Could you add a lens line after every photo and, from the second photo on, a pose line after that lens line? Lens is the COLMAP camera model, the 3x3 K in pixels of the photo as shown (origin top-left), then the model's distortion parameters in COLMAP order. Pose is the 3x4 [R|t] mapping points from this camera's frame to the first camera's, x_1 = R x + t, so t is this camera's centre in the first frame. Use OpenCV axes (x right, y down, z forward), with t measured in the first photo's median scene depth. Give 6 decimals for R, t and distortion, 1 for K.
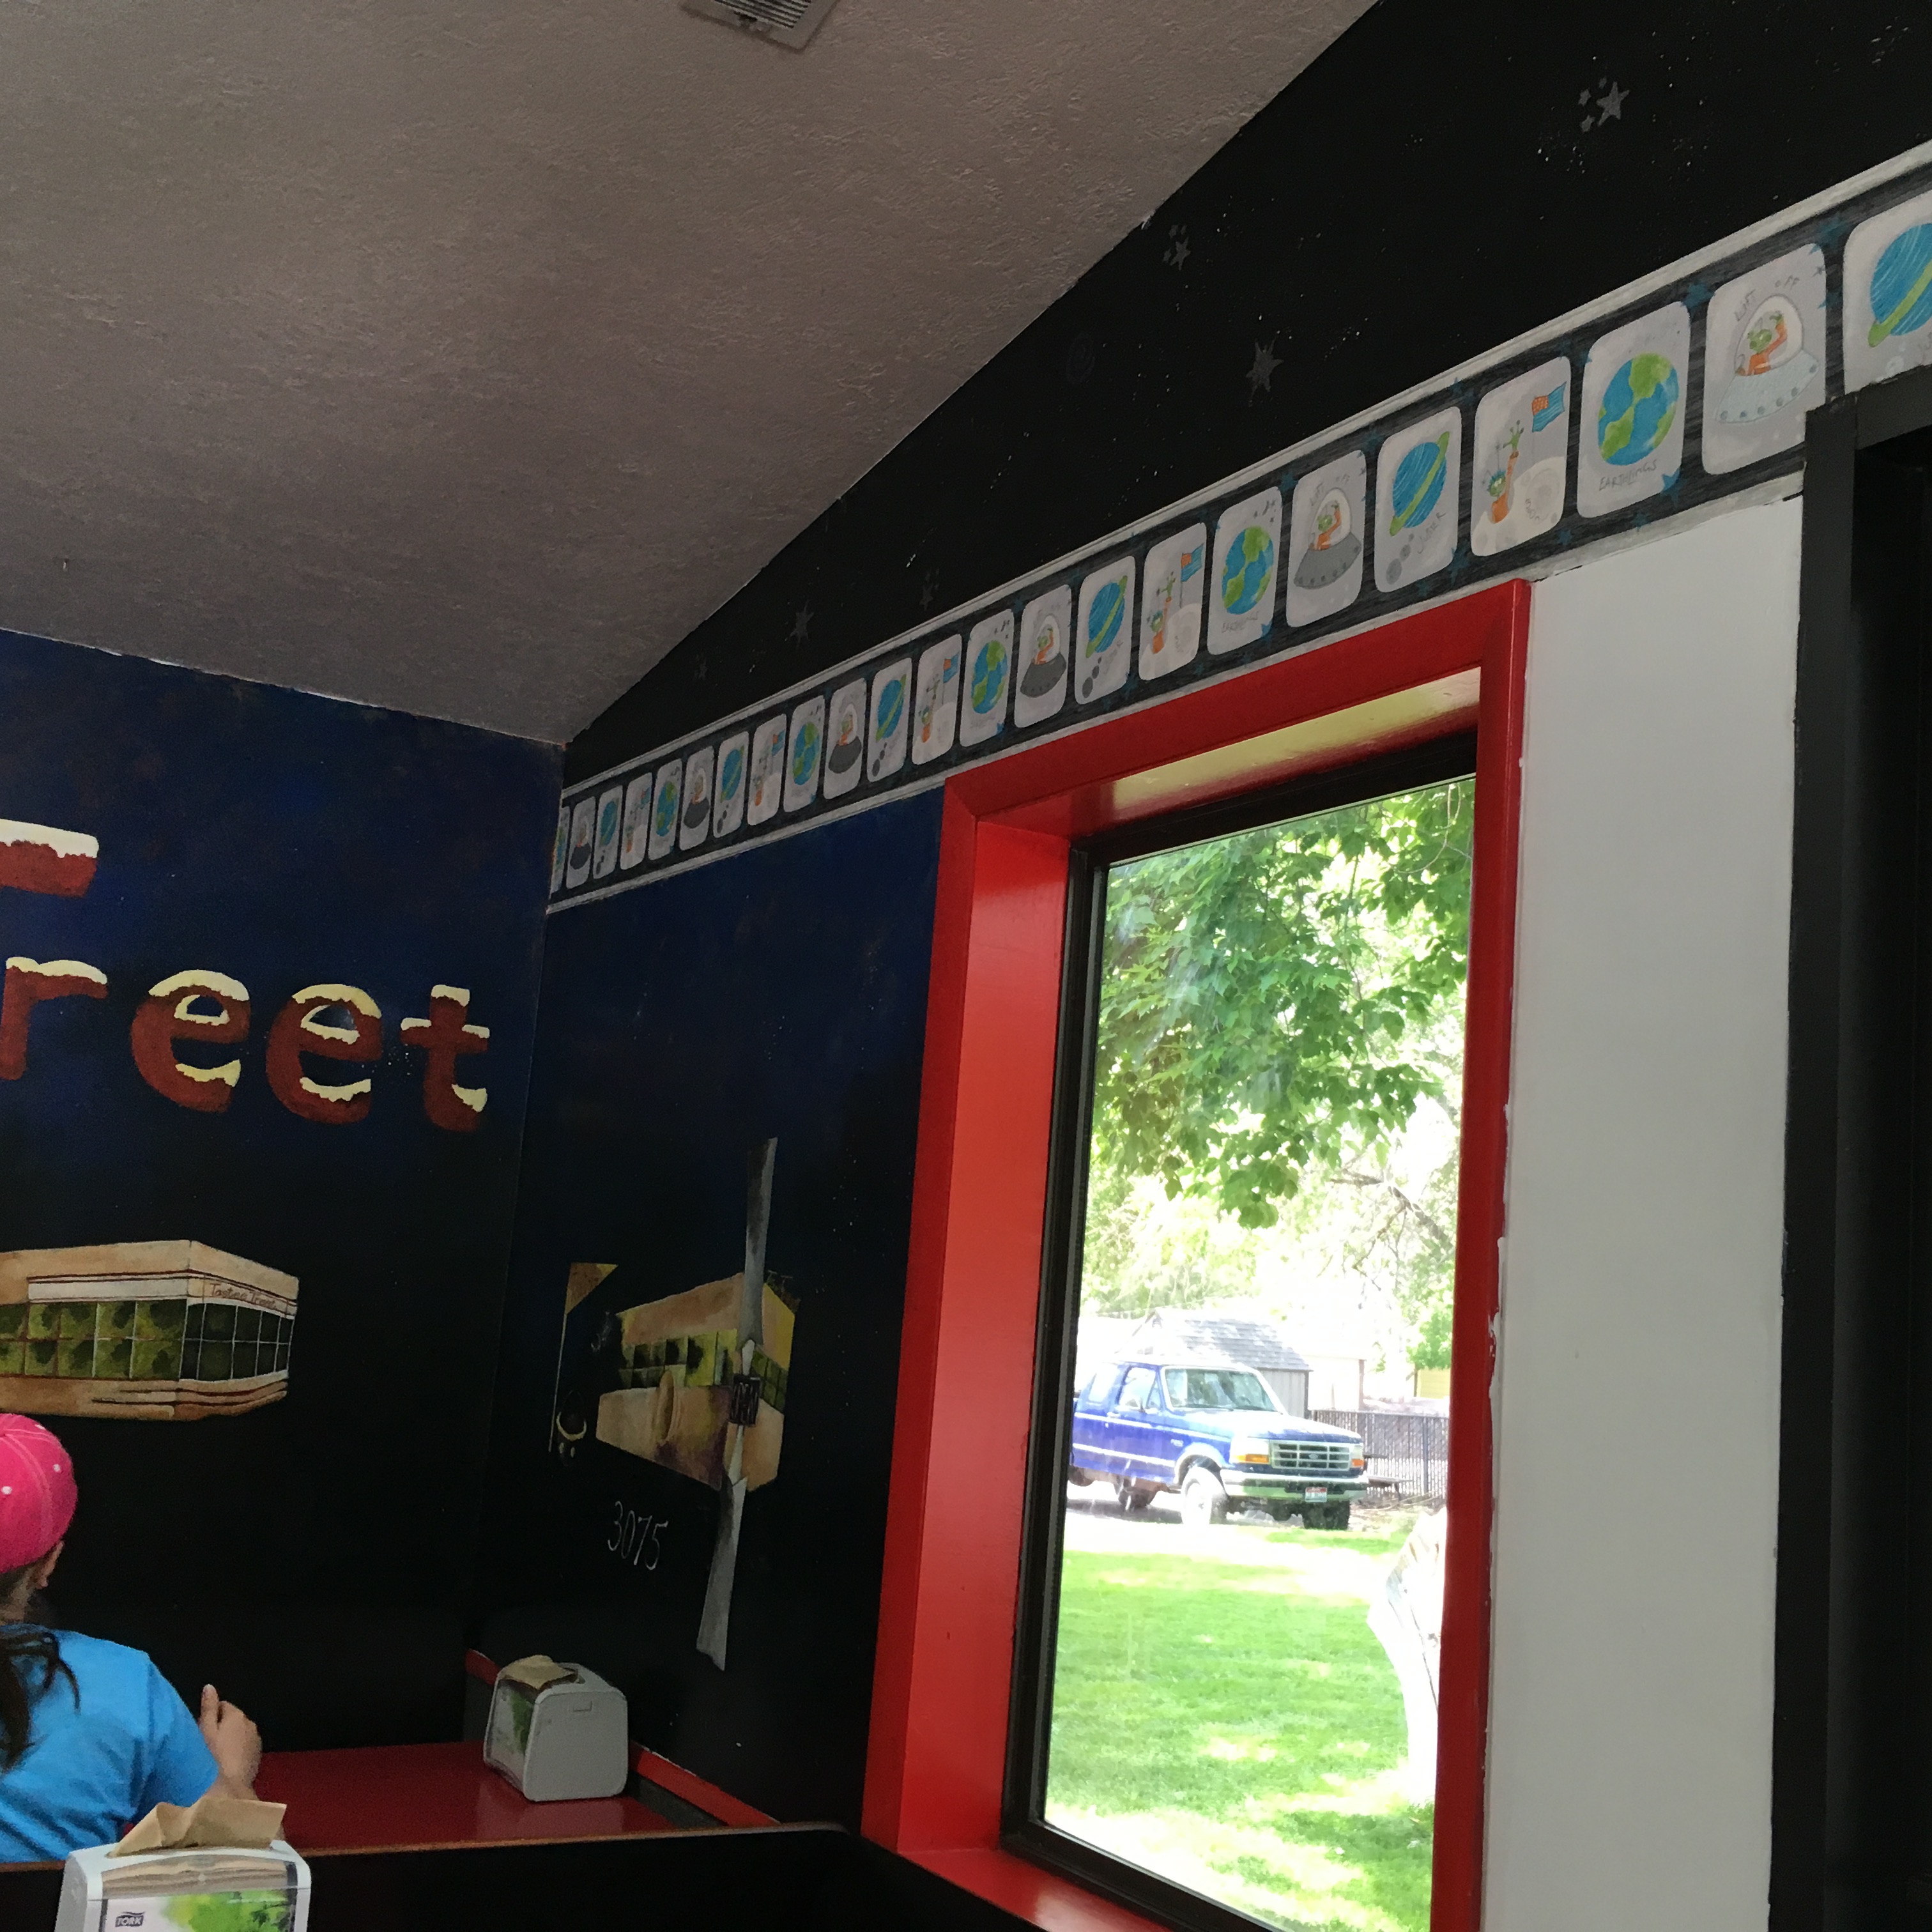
lens RADIAL K [[2144.6, 0, 966.1], [0, 2144.6, 961.3], [0, 0, 1]] dist [0.028614, 0.000000]
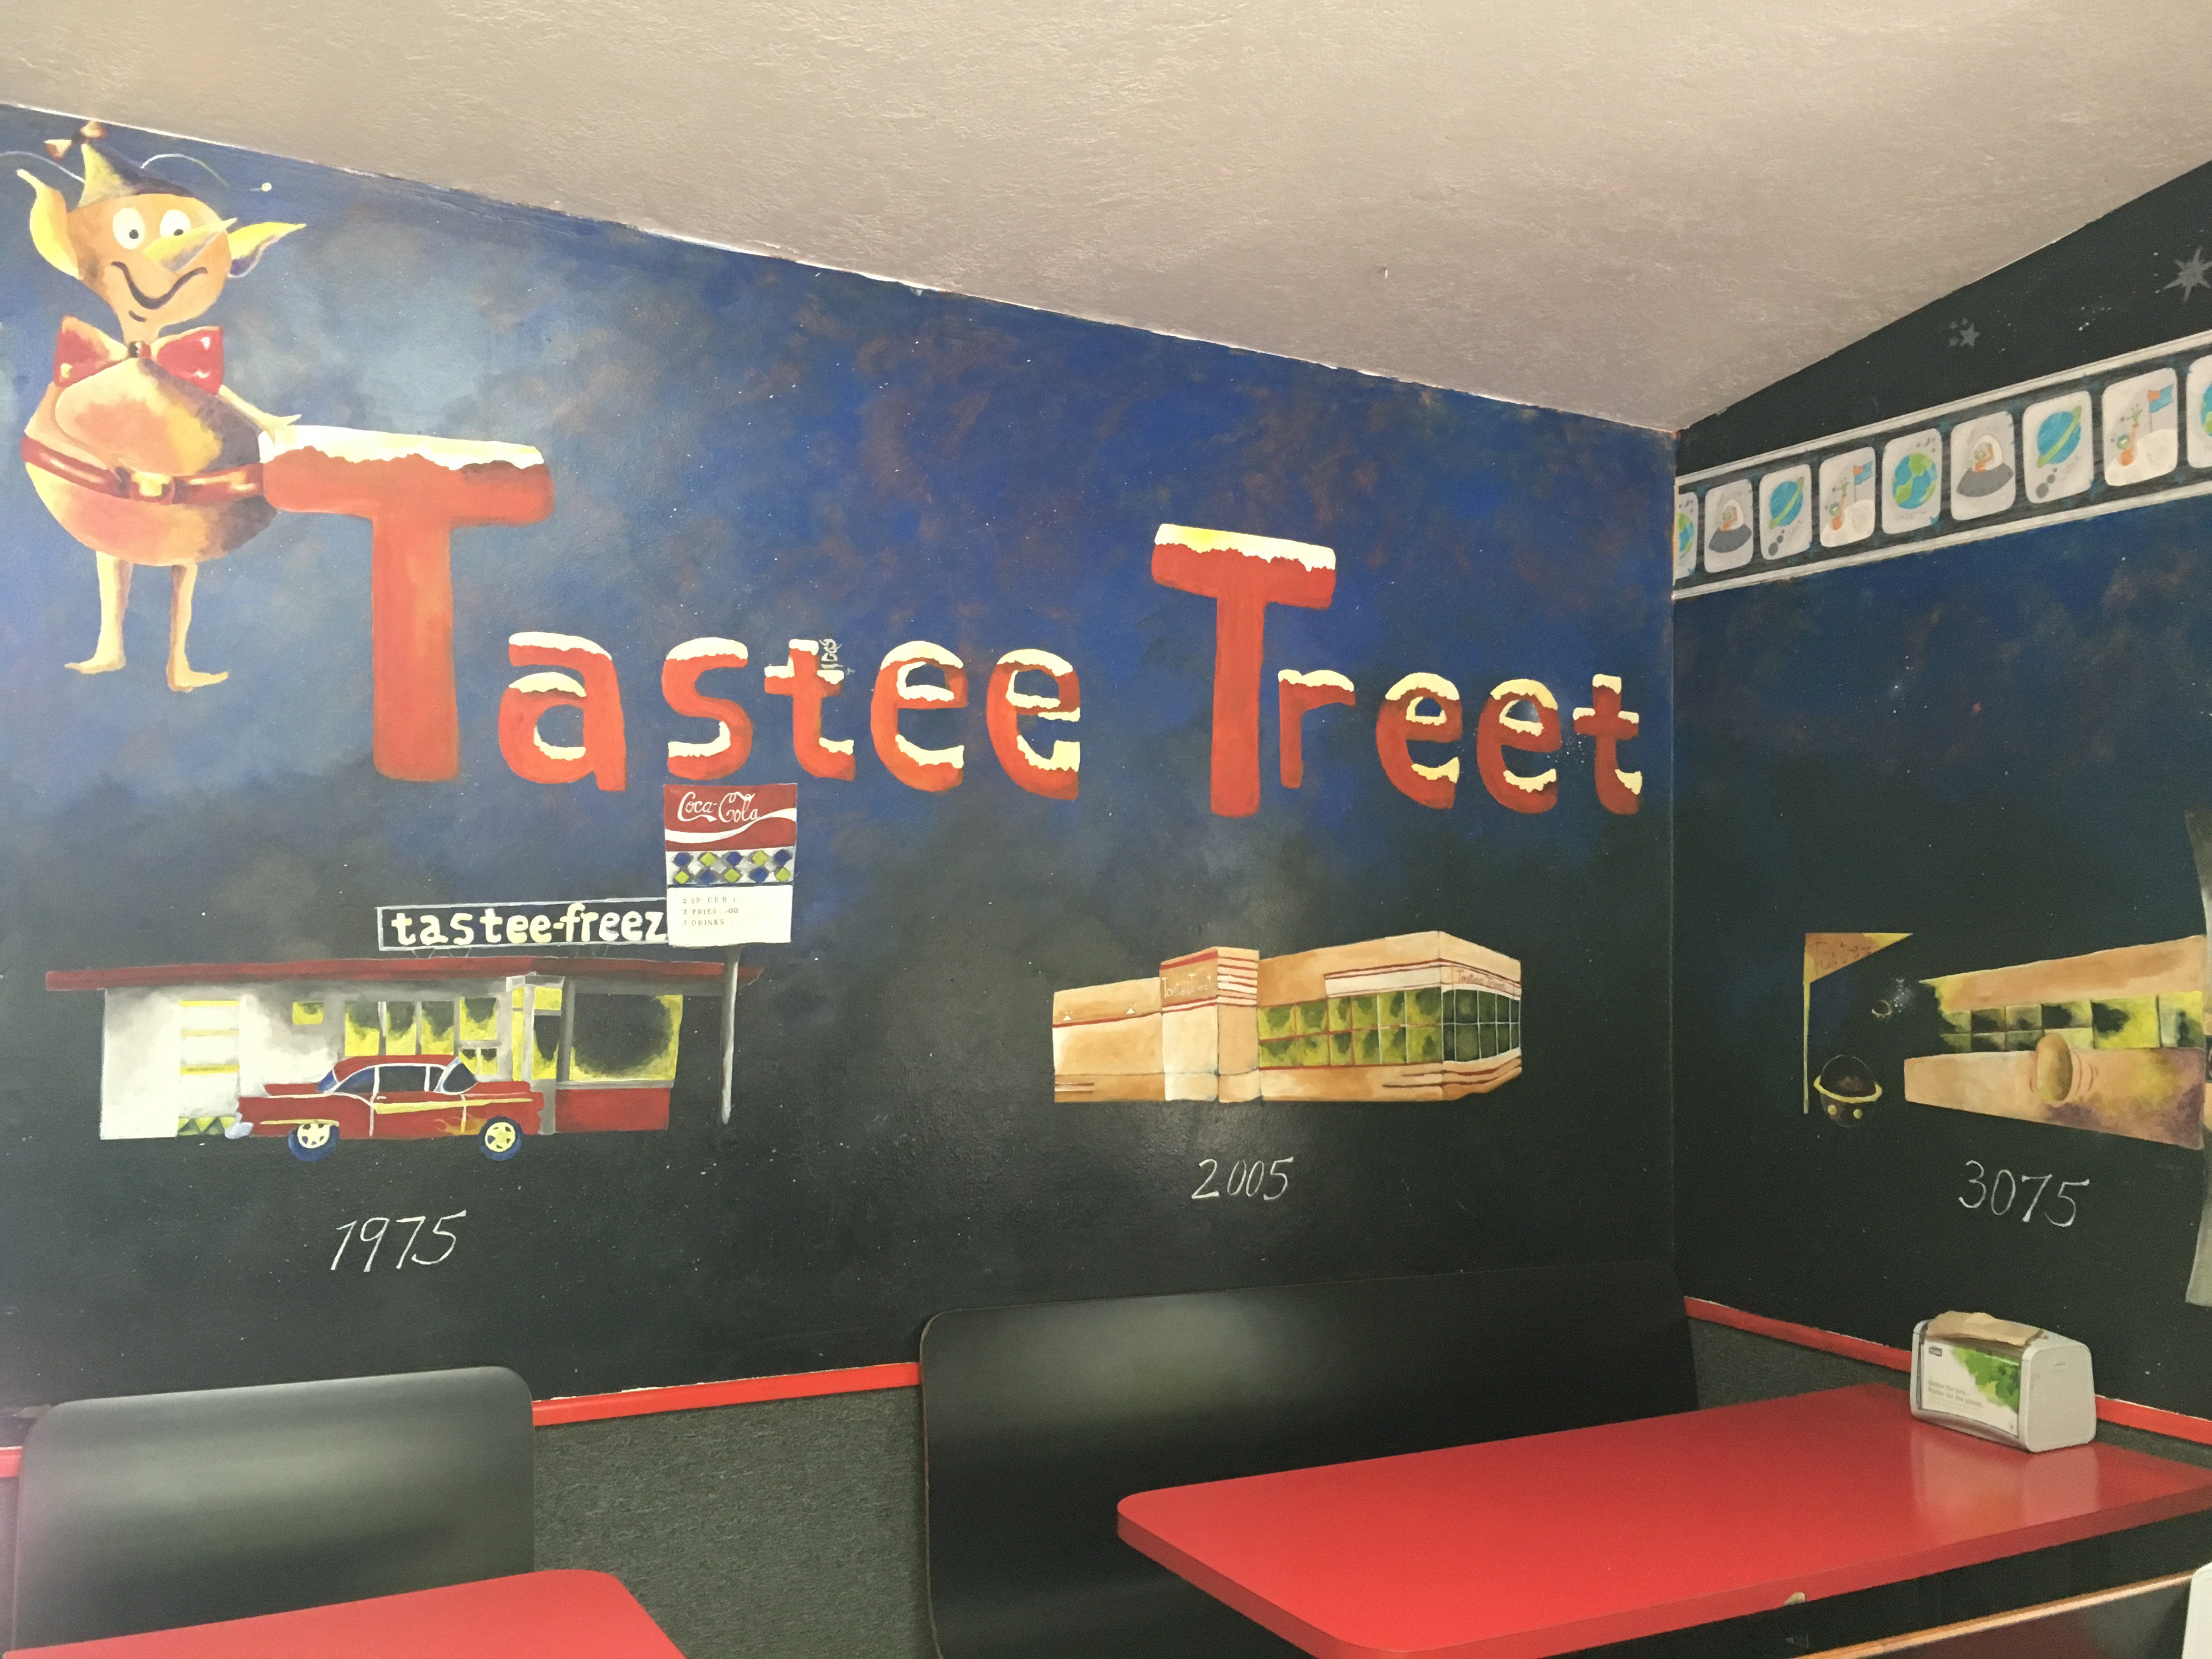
lens RADIAL K [[1876.3, 0, 1109.3], [0, 1876.3, 832.0], [0, 0, 1]] dist [0.048637, -0.017013]
pose [[0.997663, -0.057183, -0.037391, -0.480518], [0.060538, 0.993559, 0.095785, -0.015716], [0.031673, -0.097825, 0.994700, 0.088439]]
